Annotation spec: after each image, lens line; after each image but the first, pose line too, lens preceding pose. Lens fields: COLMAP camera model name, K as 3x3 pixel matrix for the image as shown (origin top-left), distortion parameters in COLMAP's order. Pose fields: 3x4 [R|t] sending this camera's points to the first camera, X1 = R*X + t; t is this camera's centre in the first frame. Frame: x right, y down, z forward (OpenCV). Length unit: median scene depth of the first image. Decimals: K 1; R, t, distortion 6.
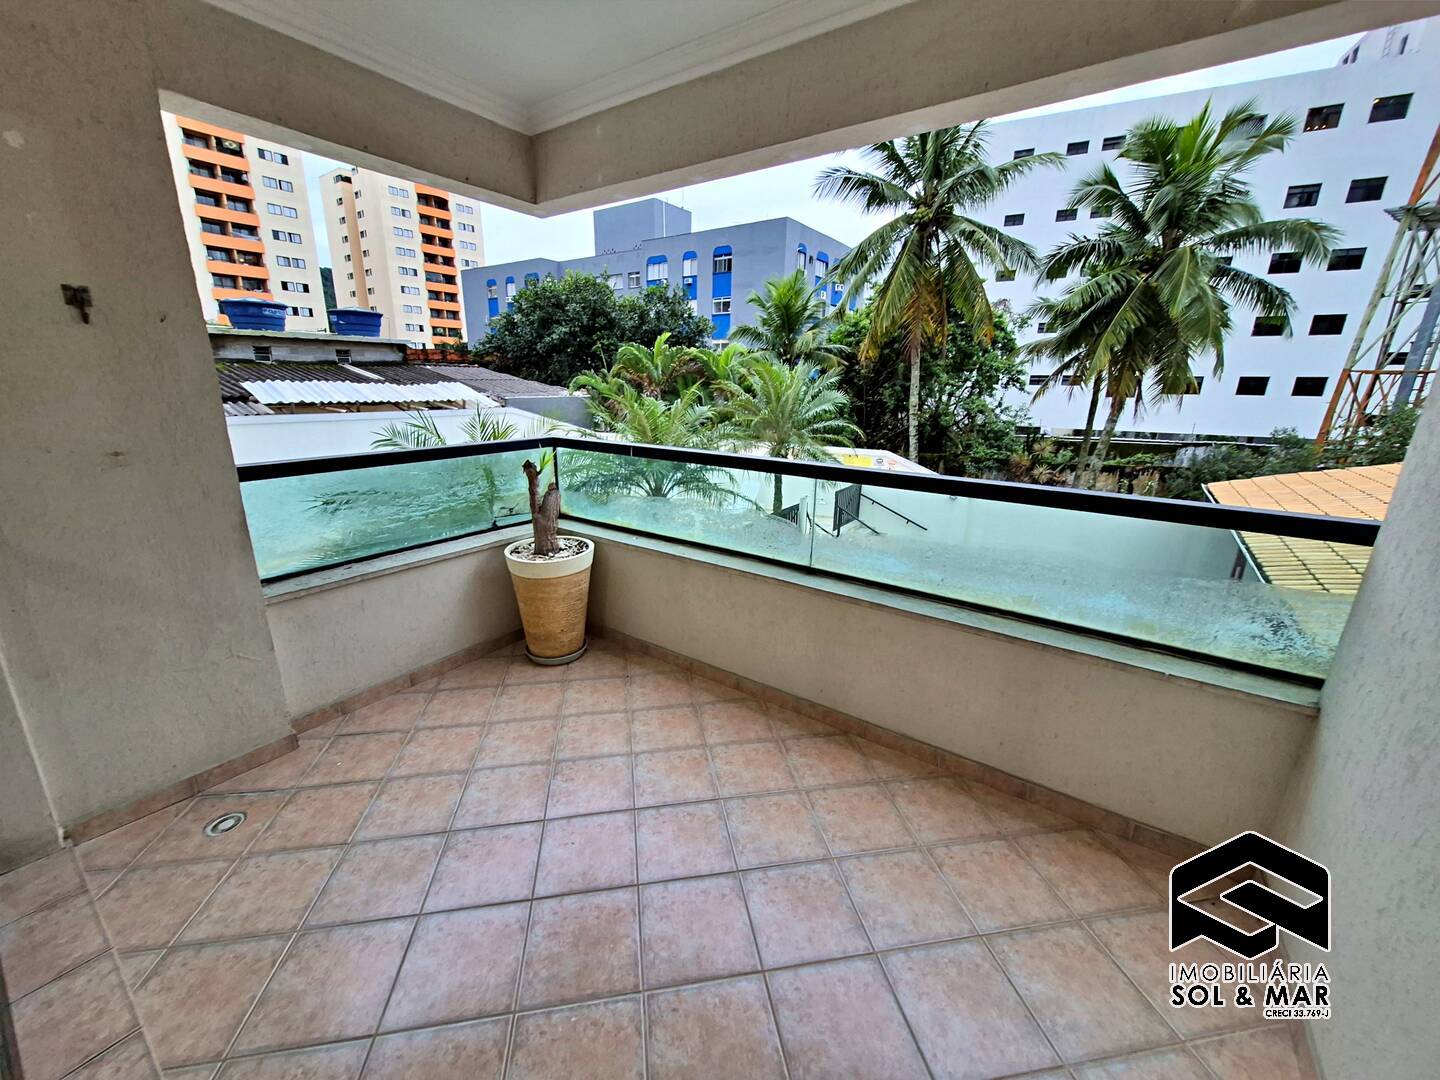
lens RADIAL K [[558.0, 0, 714.8], [0, 558.0, 529.6], [0, 0, 1]] dist [-0.001360, -0.000325]
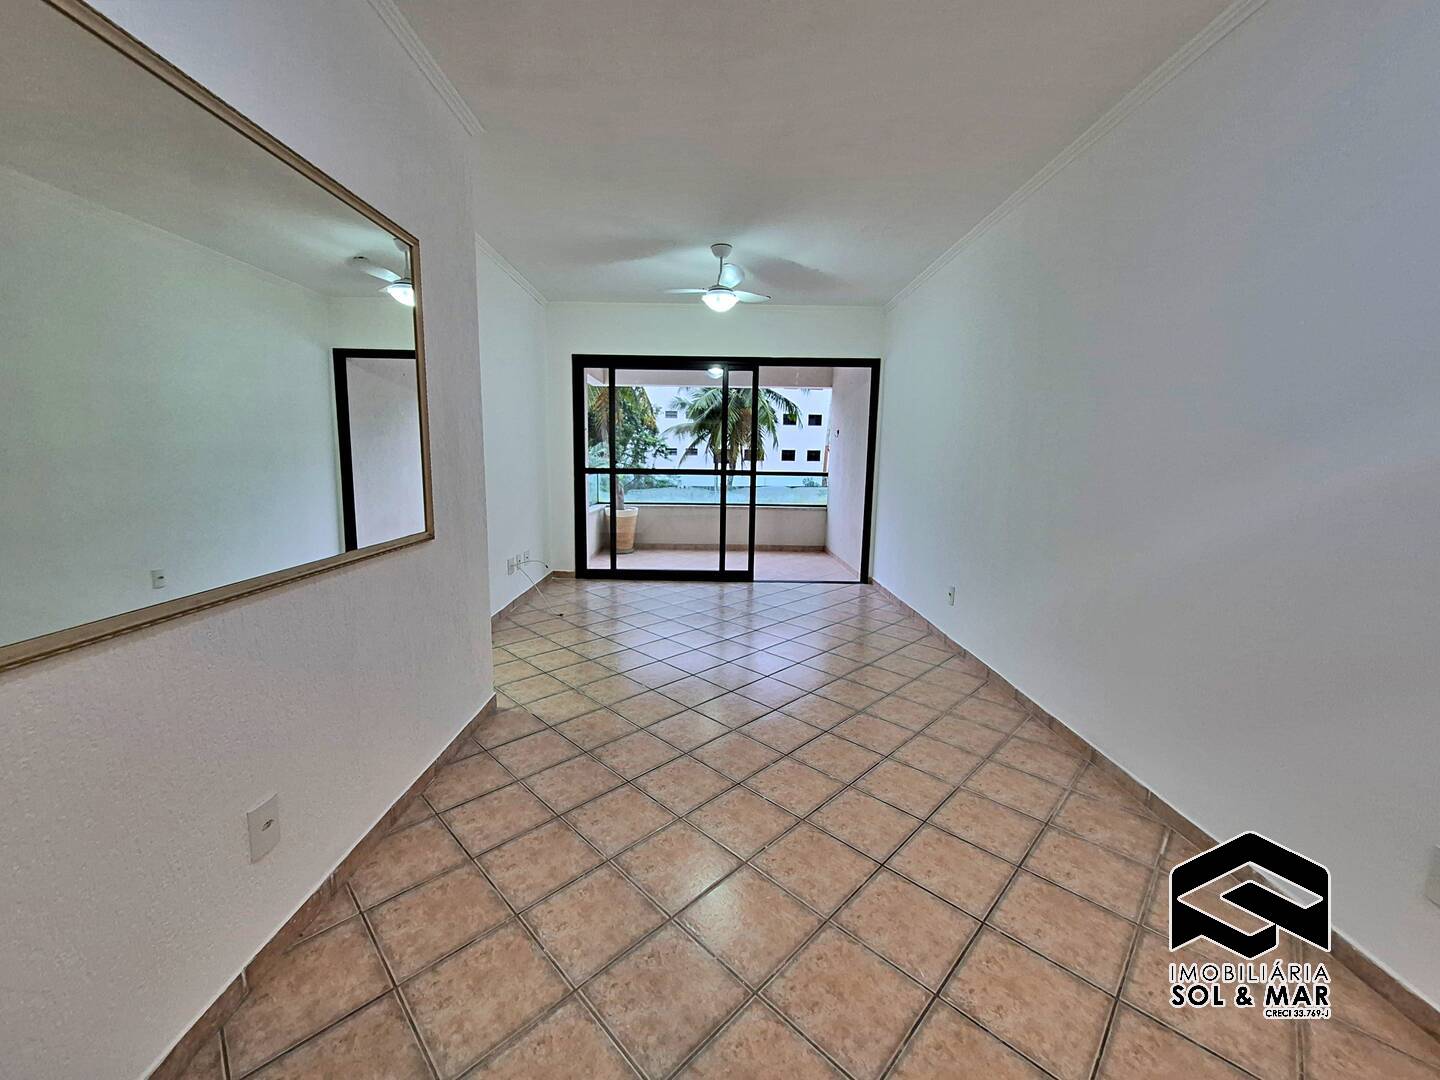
lens RADIAL K [[558.0, 0, 714.8], [0, 558.0, 529.6], [0, 0, 1]] dist [-0.001360, -0.000325]
pose [[0.808571, -0.072838, 0.583872, -0.274060], [0.140752, 0.987442, -0.071736, 0.070397], [-0.571315, 0.140185, 0.808670, -0.256176]]
